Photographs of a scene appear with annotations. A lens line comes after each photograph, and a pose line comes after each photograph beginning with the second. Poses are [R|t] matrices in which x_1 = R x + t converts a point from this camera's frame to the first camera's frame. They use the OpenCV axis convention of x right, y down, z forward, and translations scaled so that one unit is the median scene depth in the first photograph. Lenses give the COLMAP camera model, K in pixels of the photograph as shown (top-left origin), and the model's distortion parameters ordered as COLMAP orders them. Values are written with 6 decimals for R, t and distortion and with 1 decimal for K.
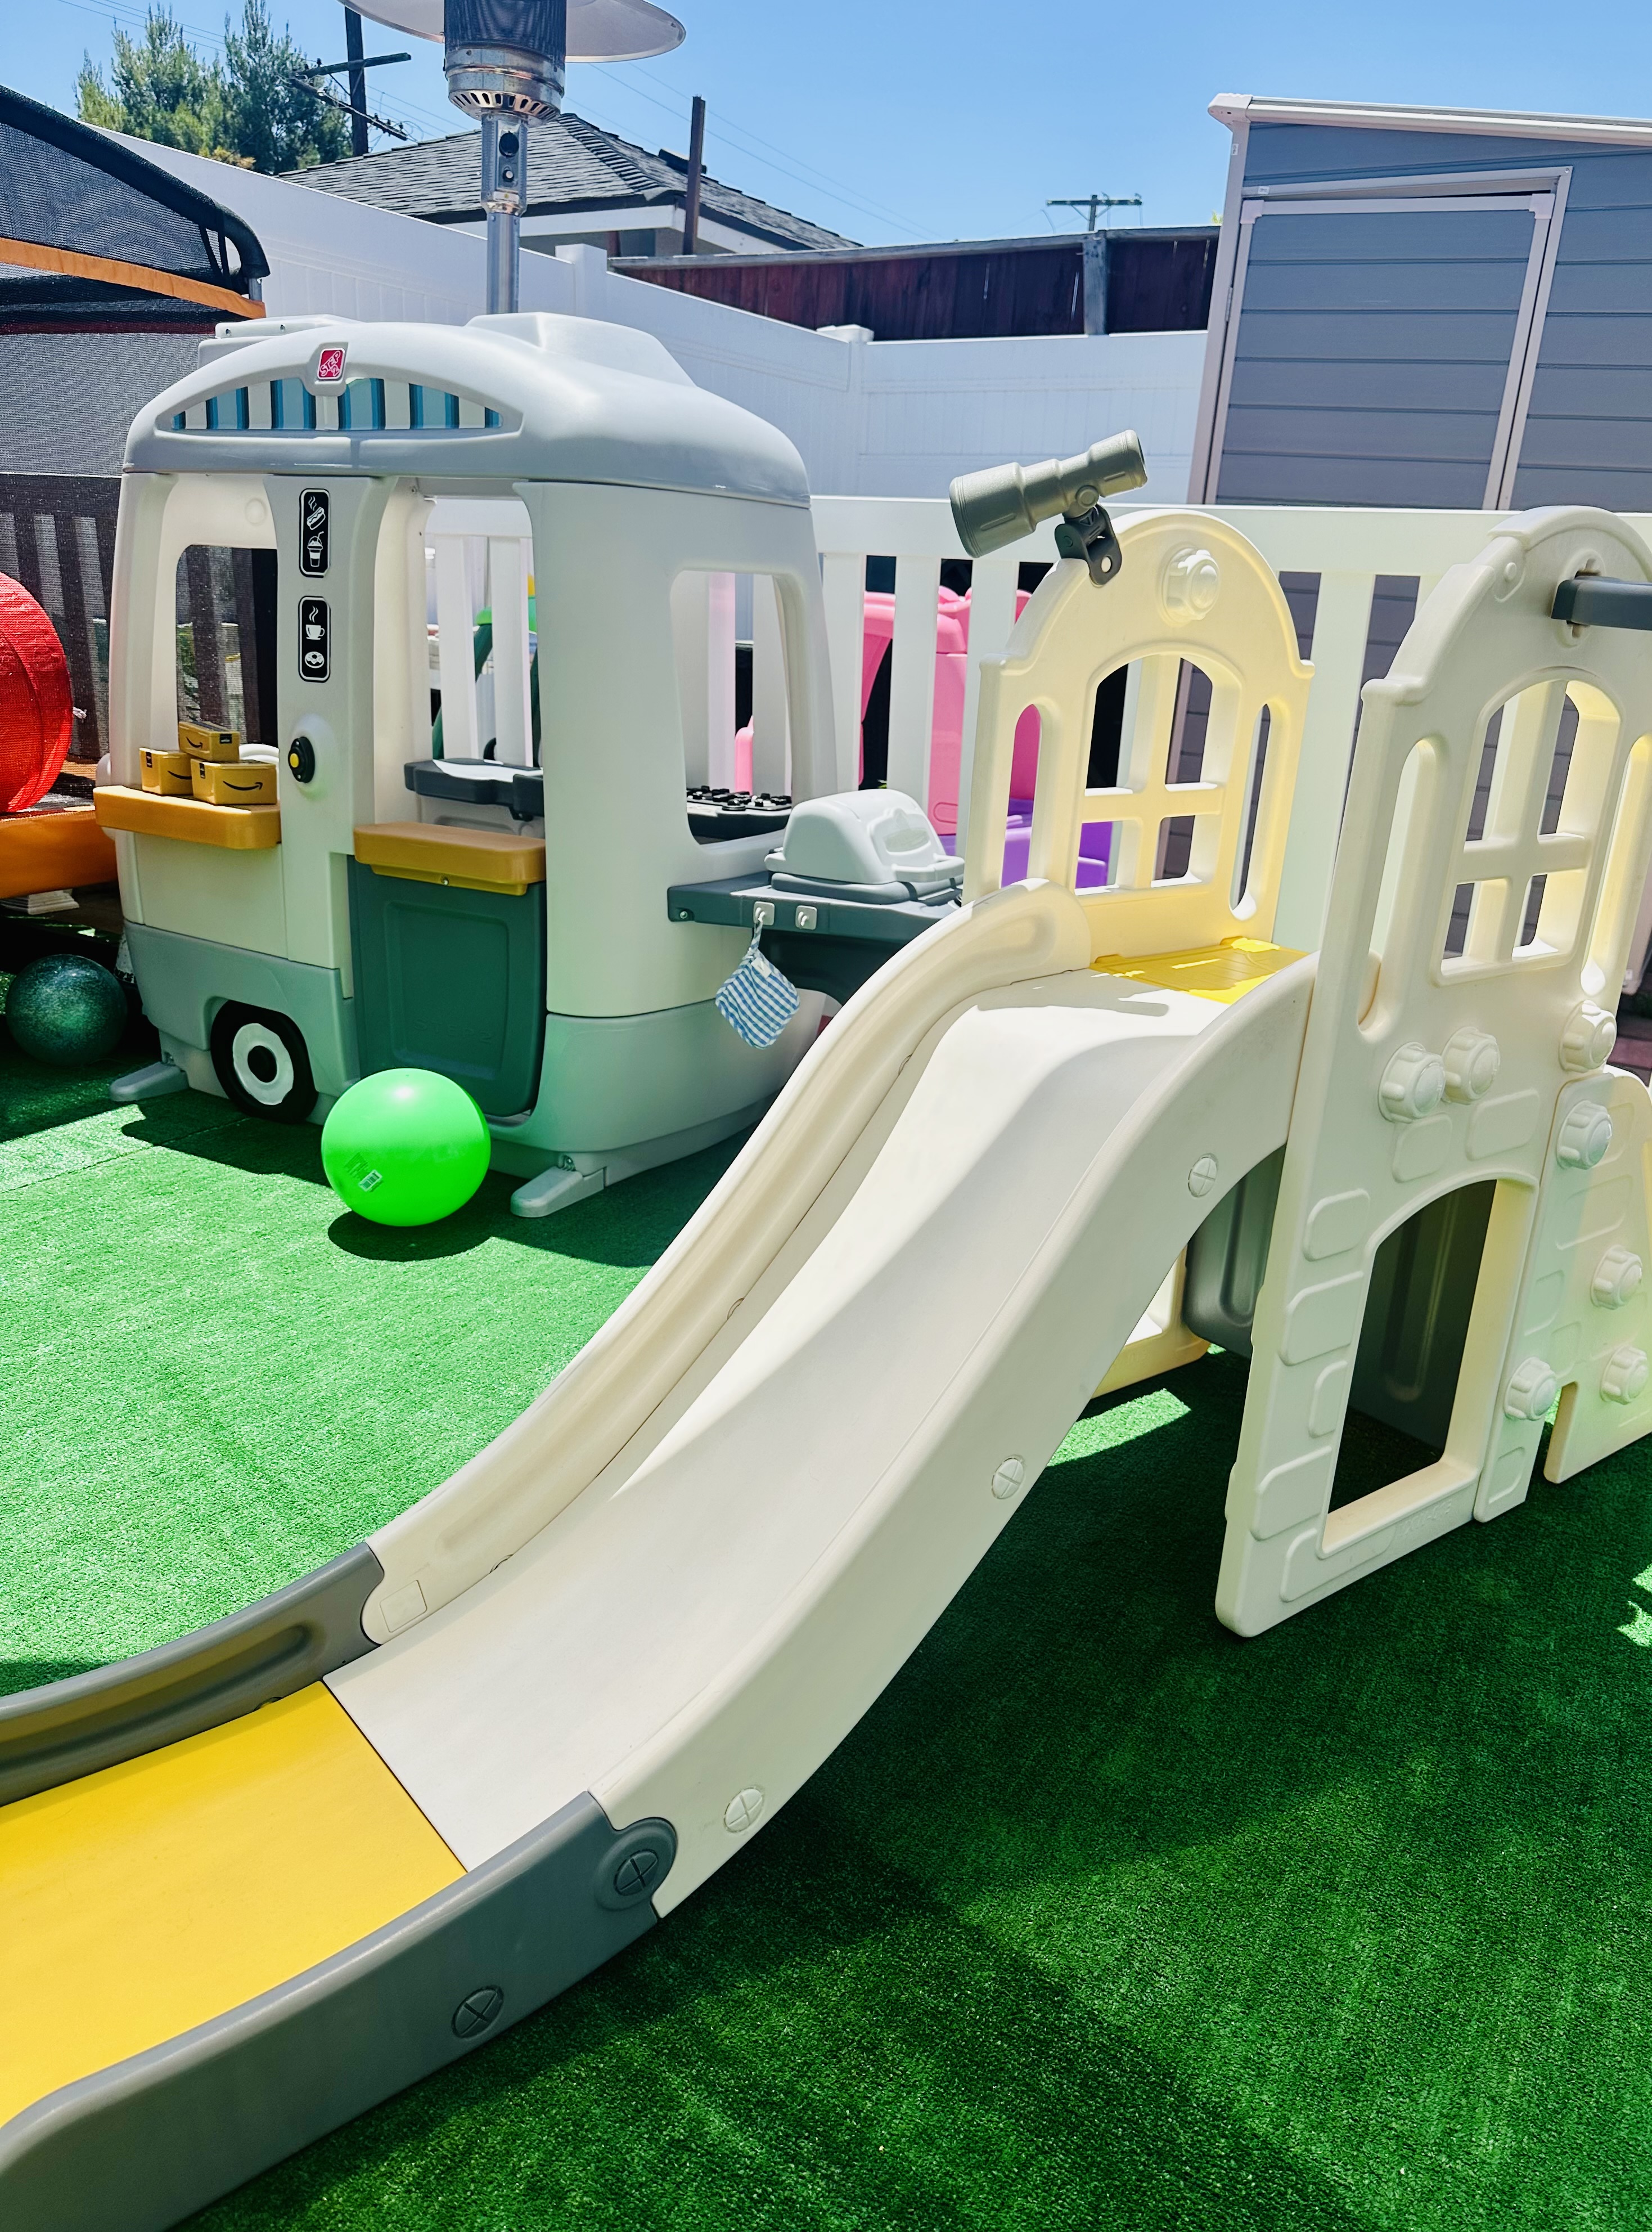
lens RADIAL K [[1590.2, 0, 824.4], [0, 1590.2, 1096.2], [0, 0, 1]] dist [-0.003264, 0.008702]
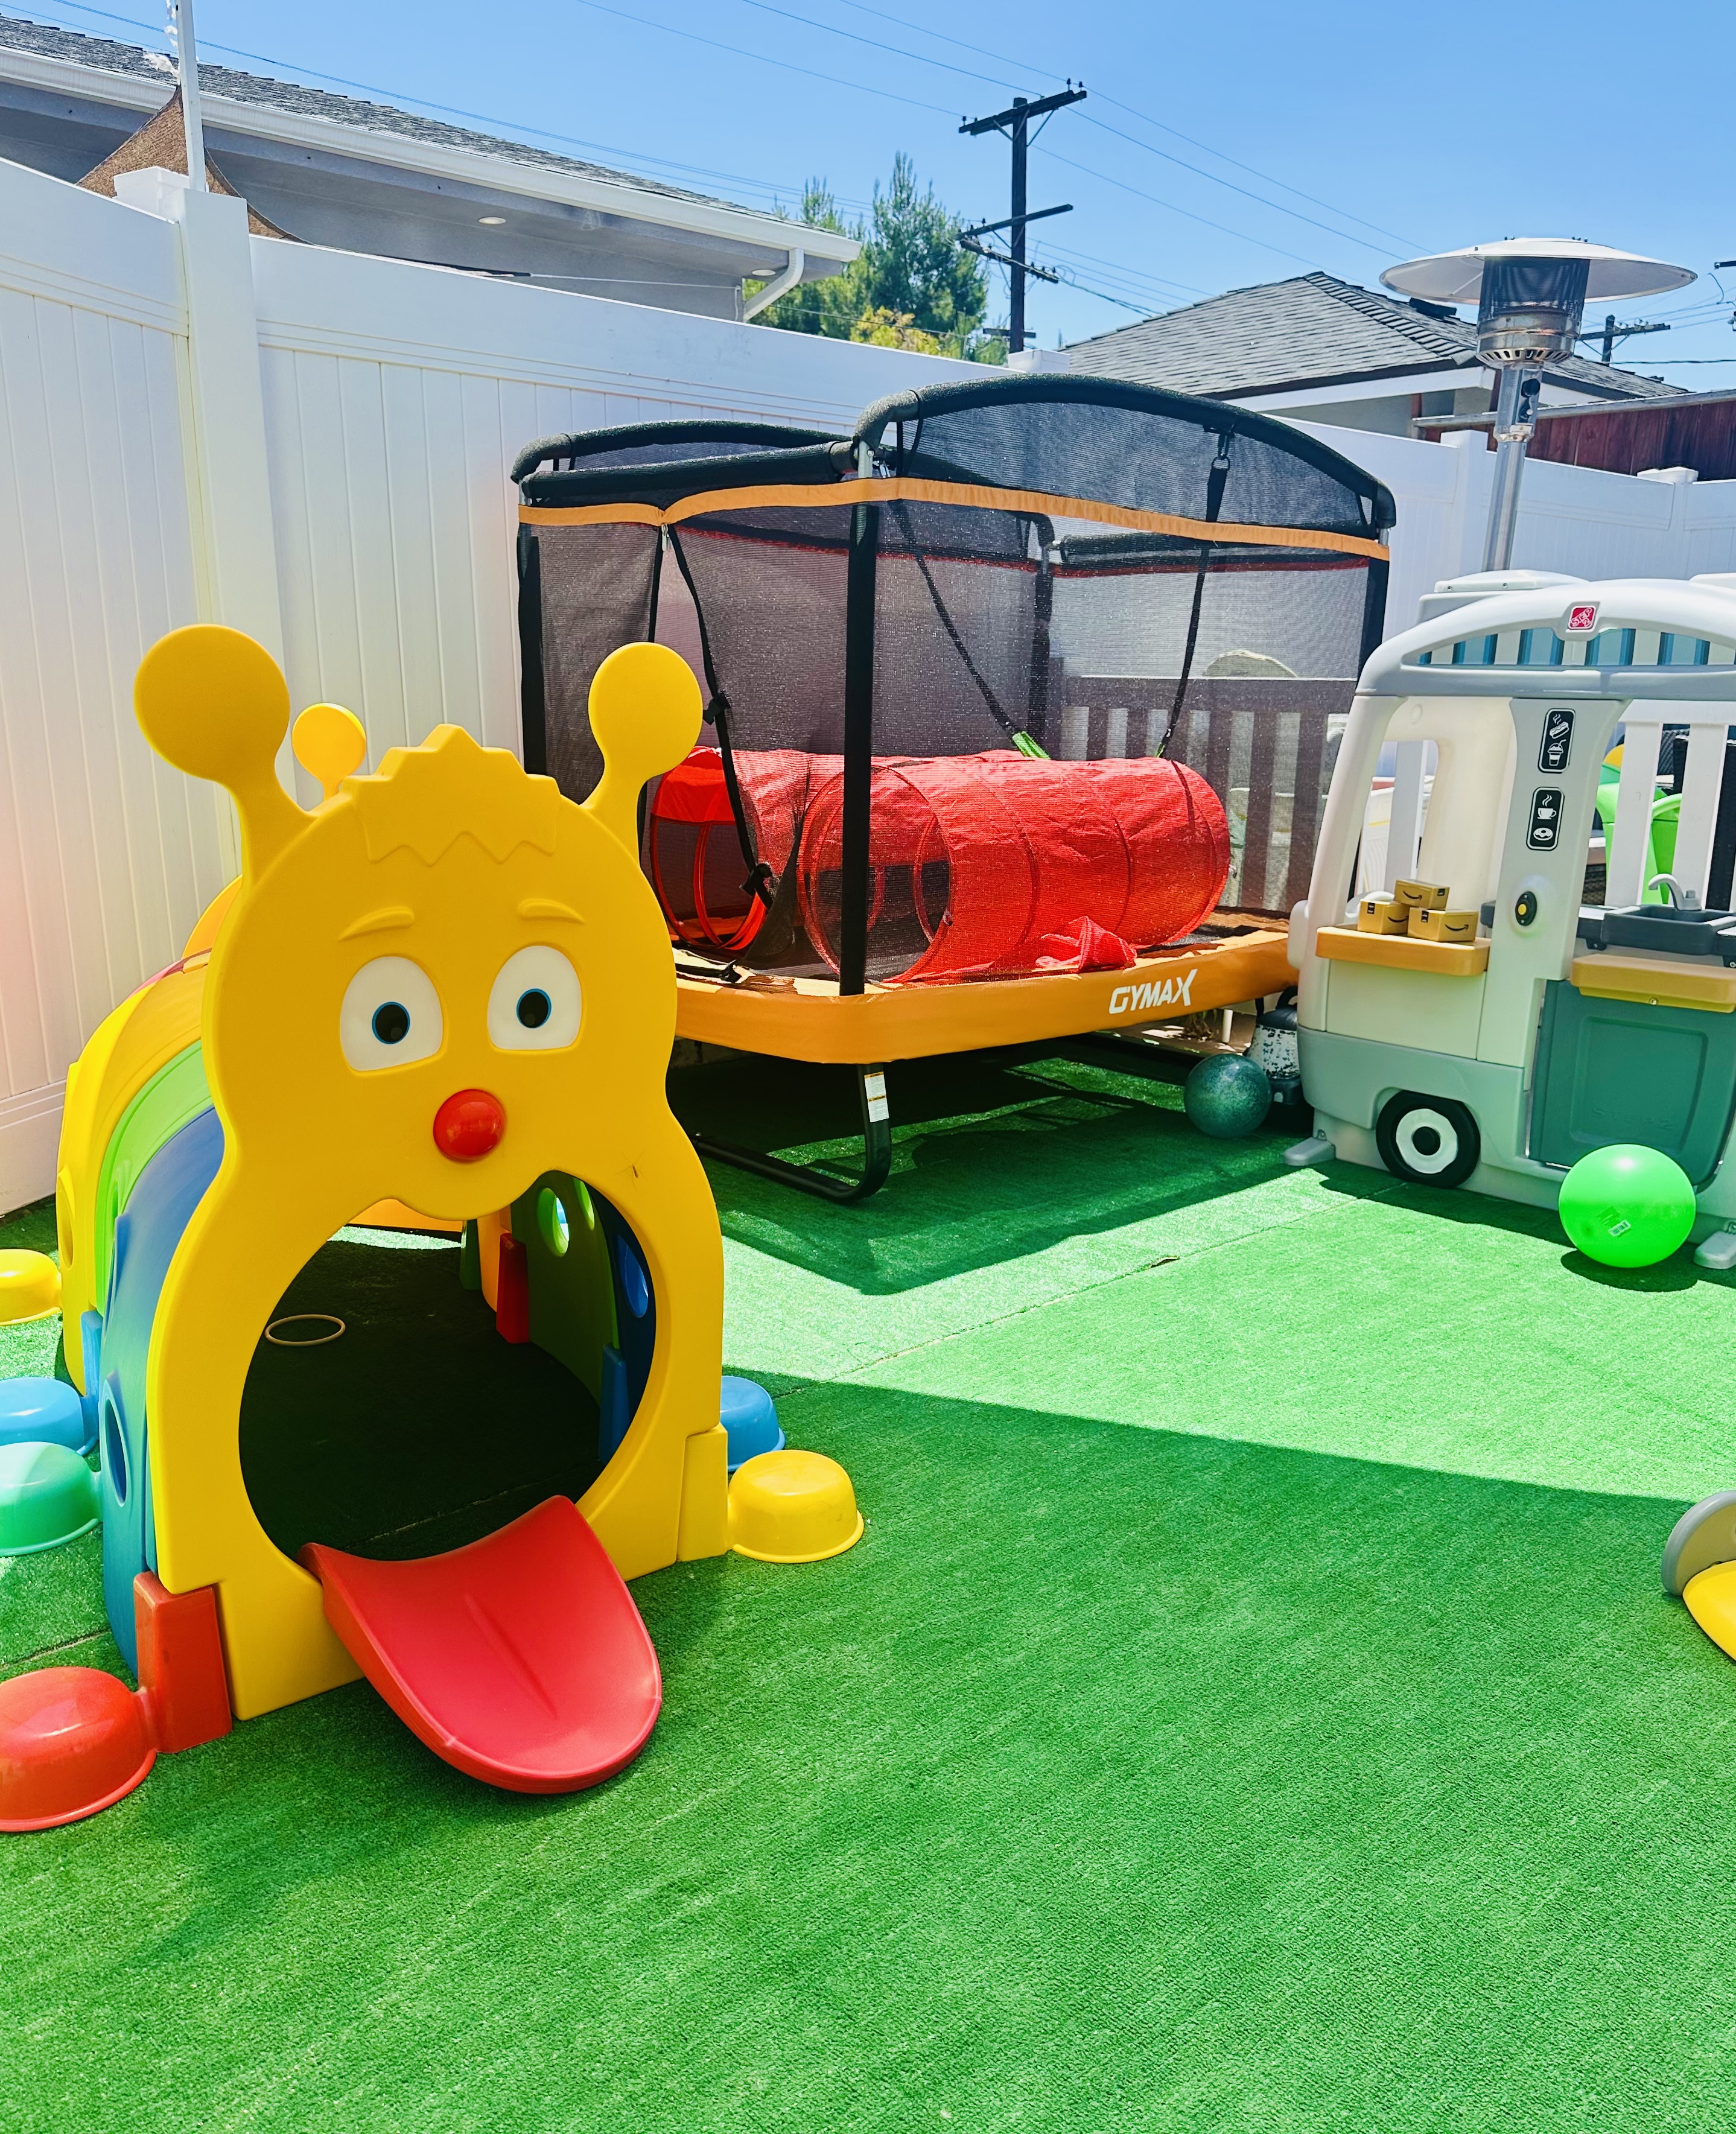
lens RADIAL K [[1695.4, 0, 866.3], [0, 1695.4, 1090.1], [0, 0, 1]] dist [0.021702, -0.015363]
pose [[0.957761, 0.033799, -0.285573, -0.398512], [-0.055928, 0.996000, -0.069691, 0.059681], [0.282075, 0.082719, 0.955820, -0.436036]]
